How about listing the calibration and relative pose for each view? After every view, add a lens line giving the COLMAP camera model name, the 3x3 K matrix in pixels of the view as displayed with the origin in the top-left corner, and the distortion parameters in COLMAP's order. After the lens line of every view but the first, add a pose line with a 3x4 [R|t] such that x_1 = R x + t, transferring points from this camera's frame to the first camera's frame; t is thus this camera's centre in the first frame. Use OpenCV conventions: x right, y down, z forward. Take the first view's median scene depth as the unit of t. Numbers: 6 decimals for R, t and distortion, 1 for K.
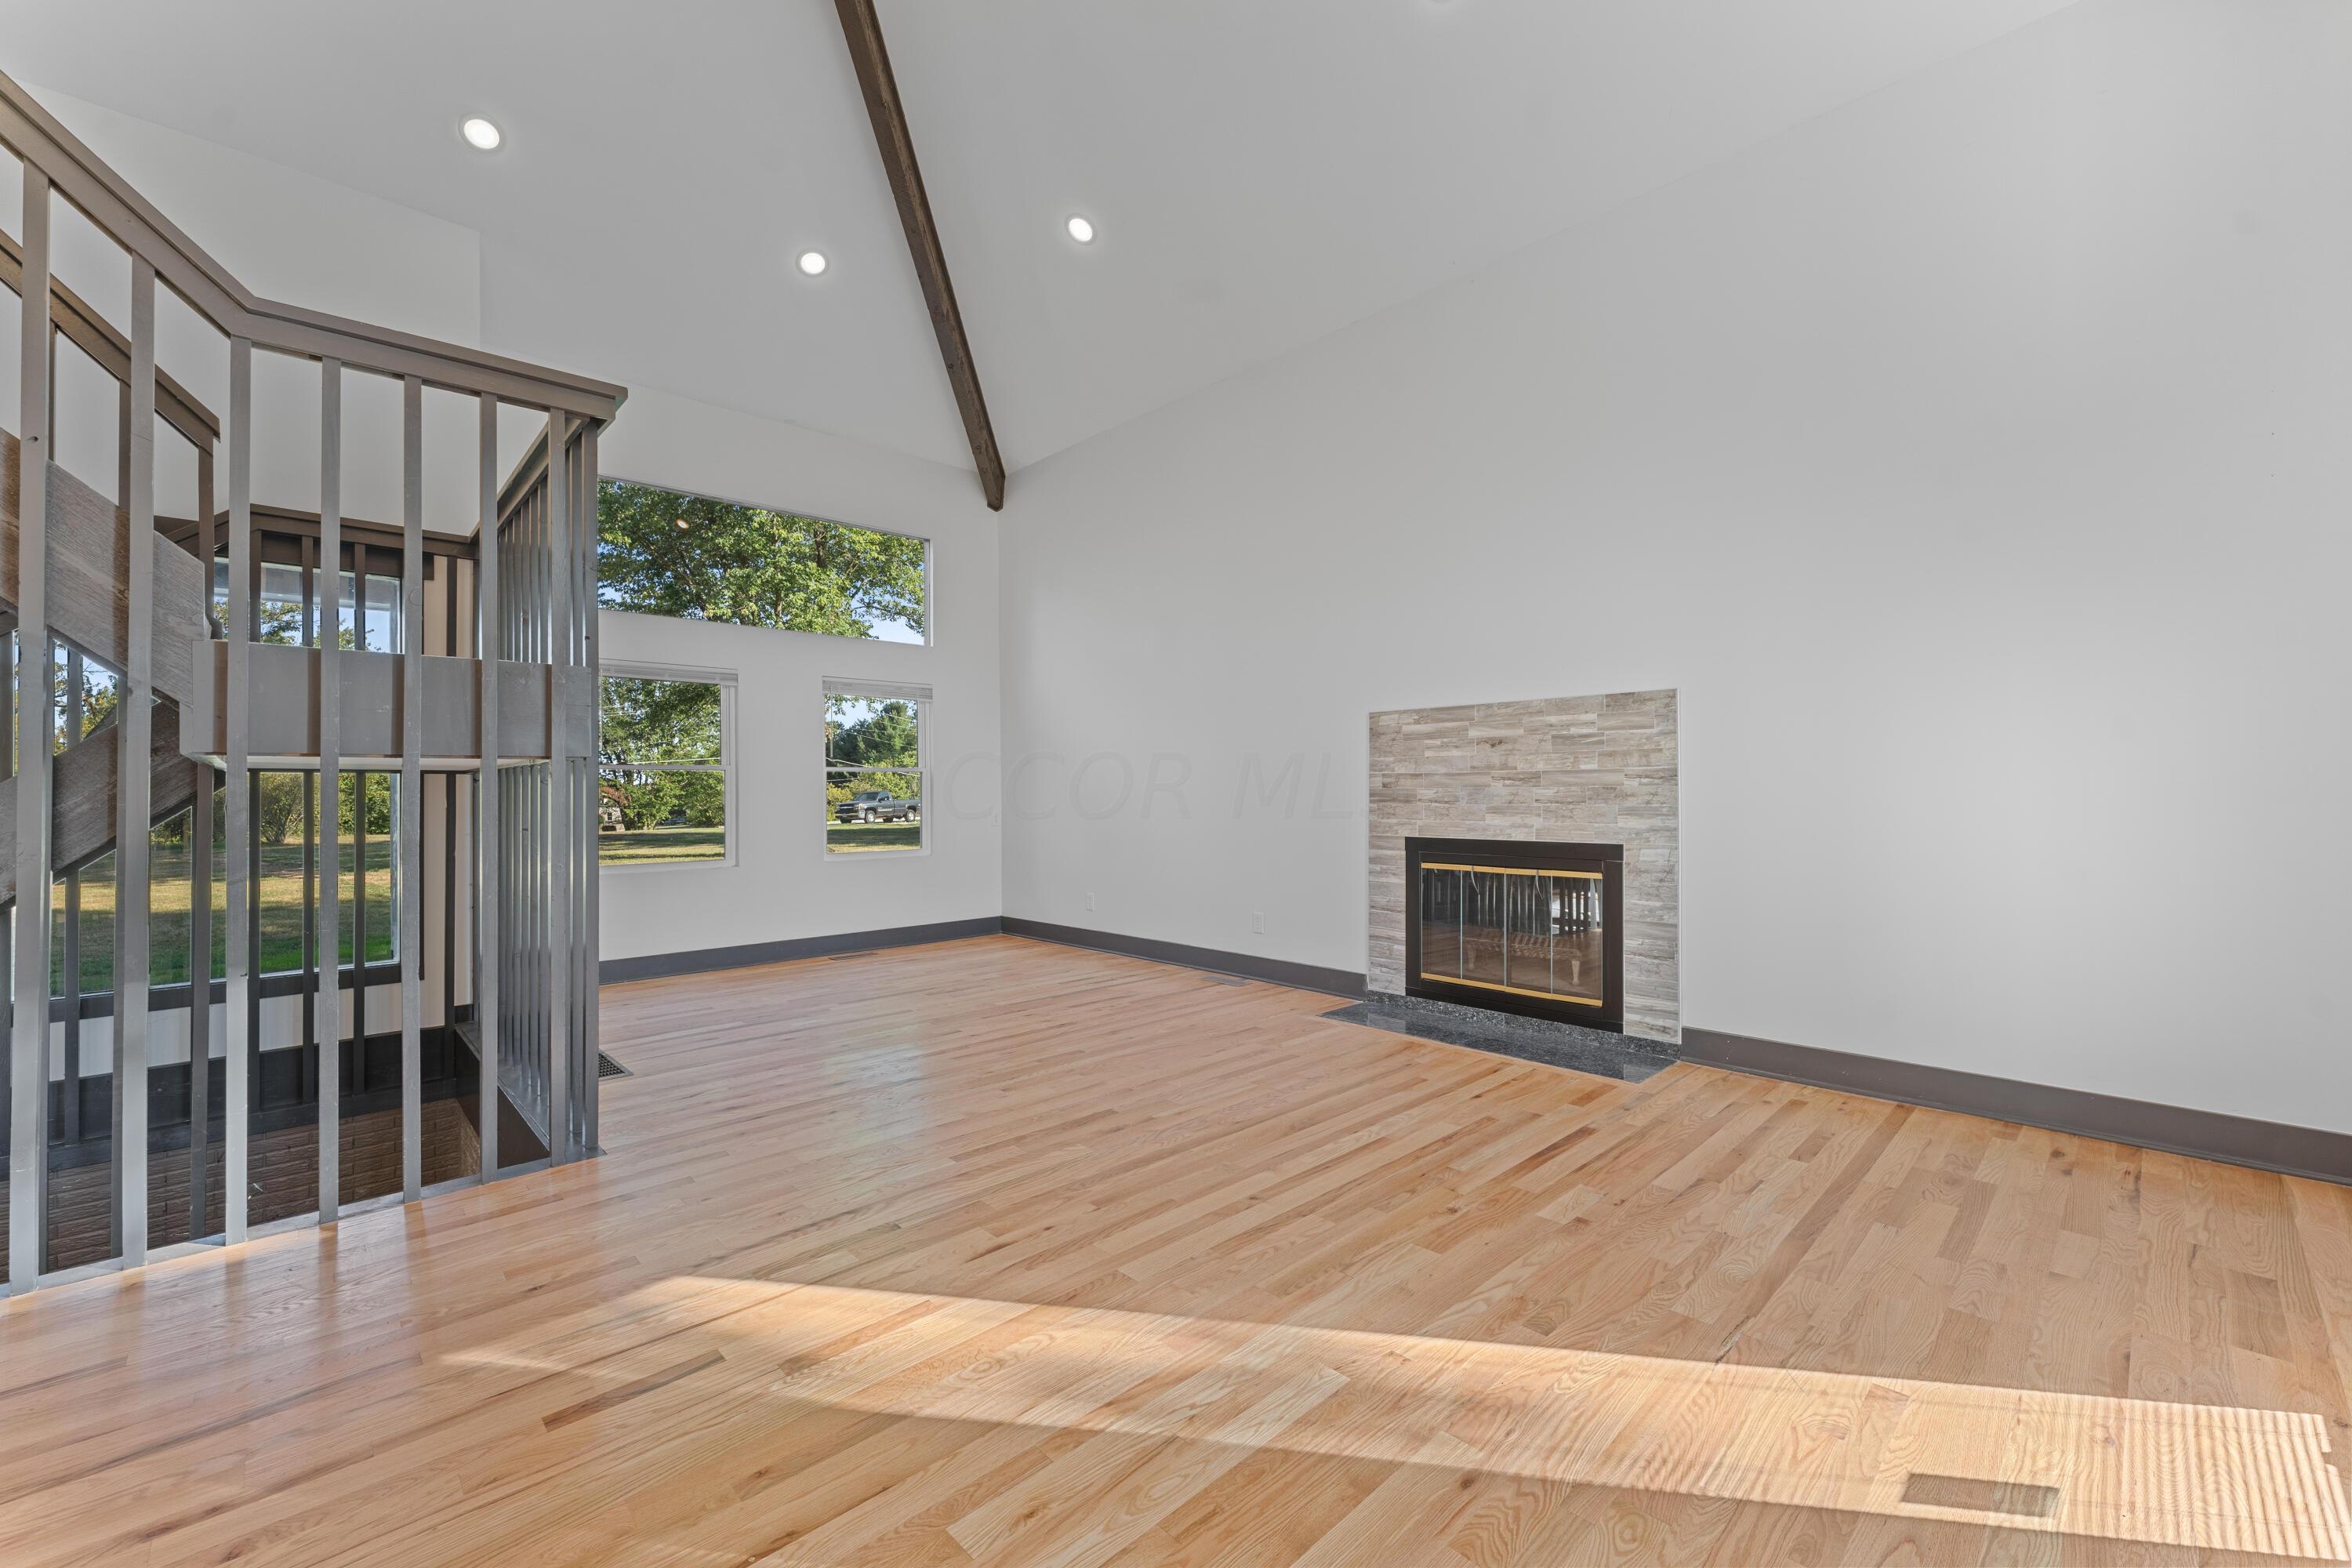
lens RADIAL K [[966.6, 0, 1162.8], [0, 966.6, 788.2], [0, 0, 1]] dist [-0.001353, 0.000778]
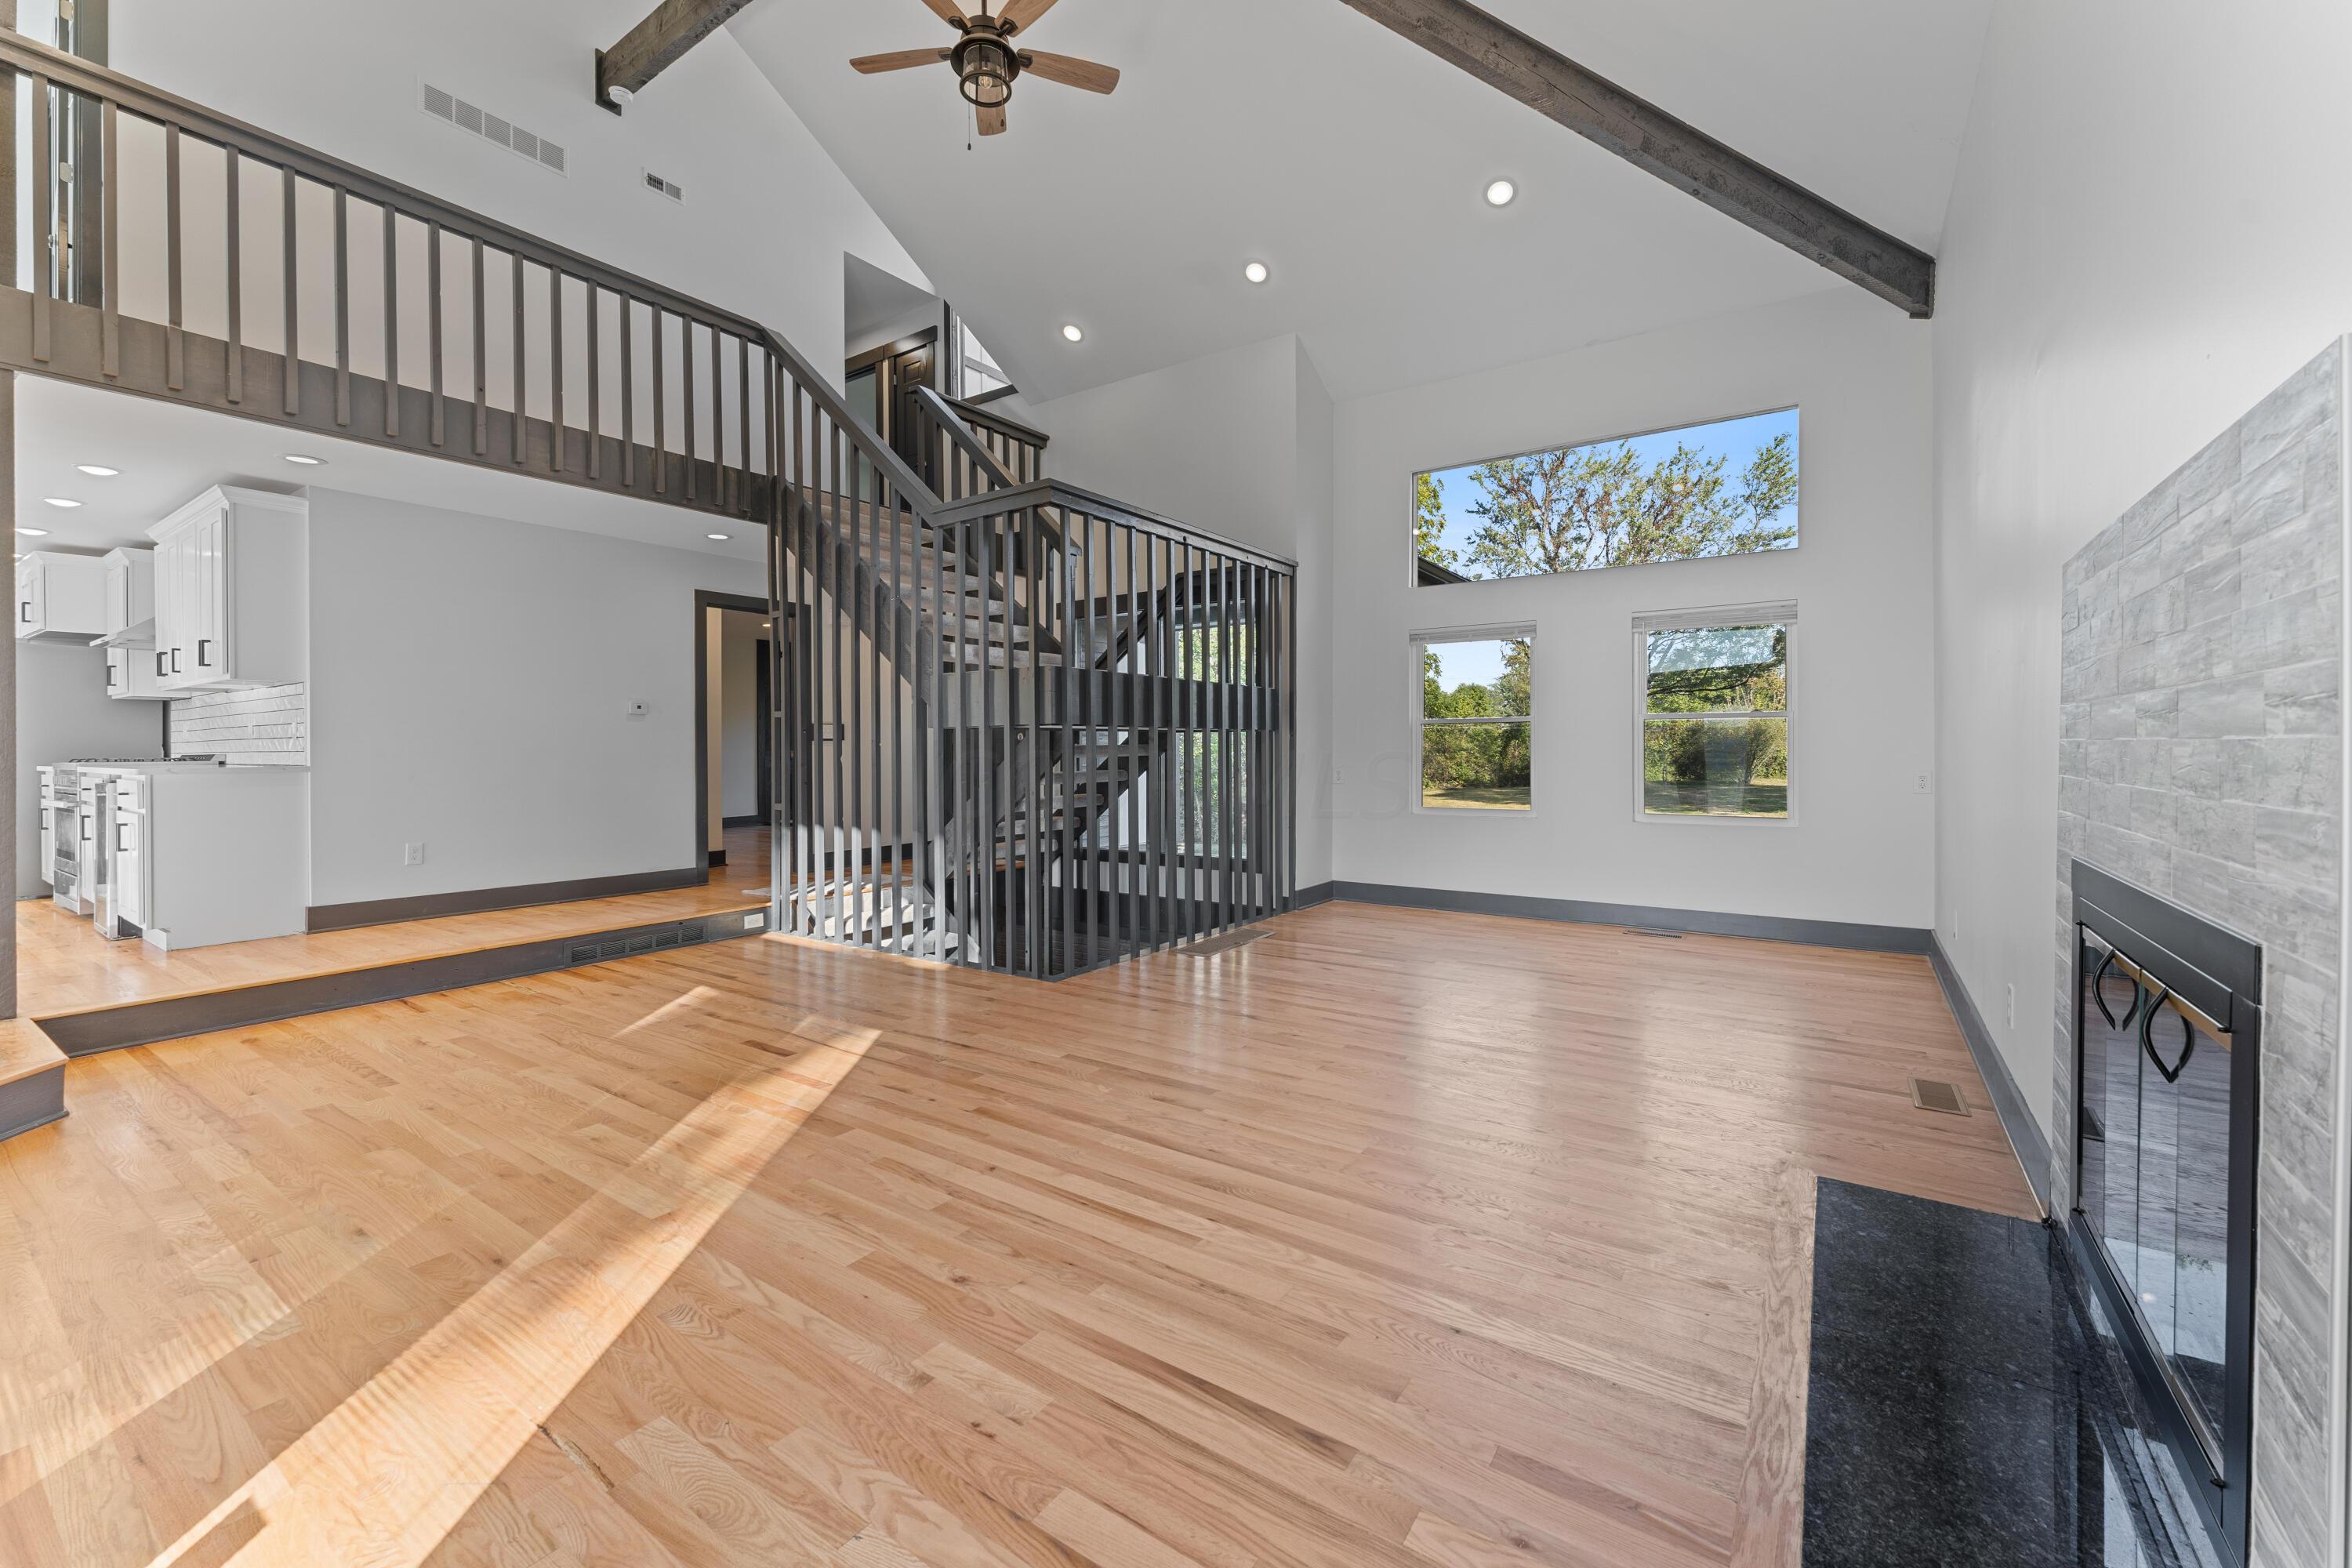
lens RADIAL K [[966.6, 0, 1163.5], [0, 966.6, 760.0], [0, 0, 1]] dist [-0.001353, 0.000778]
pose [[0.183084, 0.016880, -0.982952, 1.250314], [0.008657, 0.999786, 0.018781, -0.004560], [0.983059, -0.011948, 0.182899, 1.158969]]
